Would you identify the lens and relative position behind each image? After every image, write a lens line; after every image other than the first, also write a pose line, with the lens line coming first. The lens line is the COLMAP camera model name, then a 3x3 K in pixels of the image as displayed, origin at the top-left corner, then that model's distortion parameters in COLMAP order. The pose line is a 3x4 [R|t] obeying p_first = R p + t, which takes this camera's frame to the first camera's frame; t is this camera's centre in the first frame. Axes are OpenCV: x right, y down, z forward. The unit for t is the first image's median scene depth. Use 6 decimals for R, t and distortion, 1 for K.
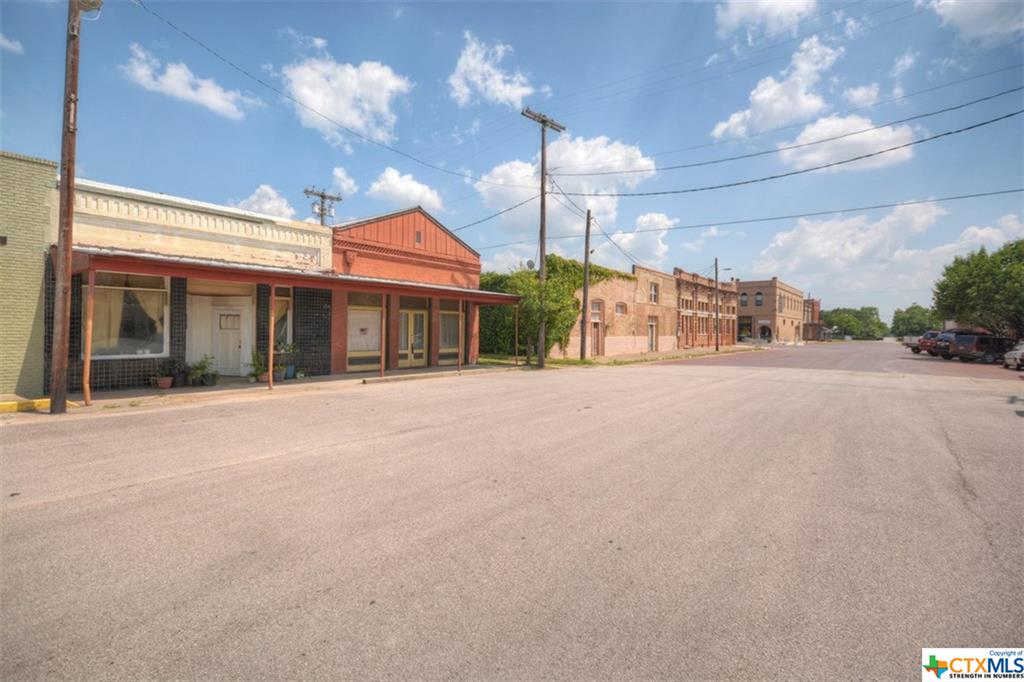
lens RADIAL K [[518.5, 0, 509.4], [0, 518.5, 331.6], [0, 0, 1]] dist [0.003058, 0.000291]
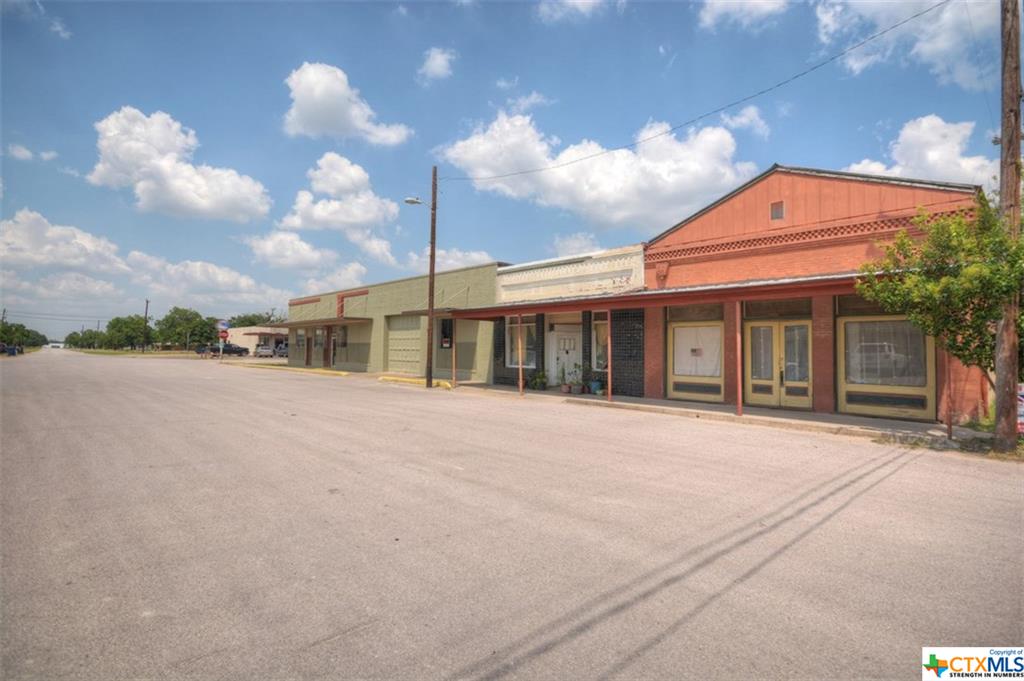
lens RADIAL K [[518.5, 0, 512.1], [0, 518.5, 337.5], [0, 0, 1]] dist [0.003058, 0.000291]
pose [[-0.197435, -0.032444, -0.979779, 0.626065], [-0.013022, 0.999451, -0.030471, 0.005120], [0.980230, 0.006743, -0.197749, 0.934716]]
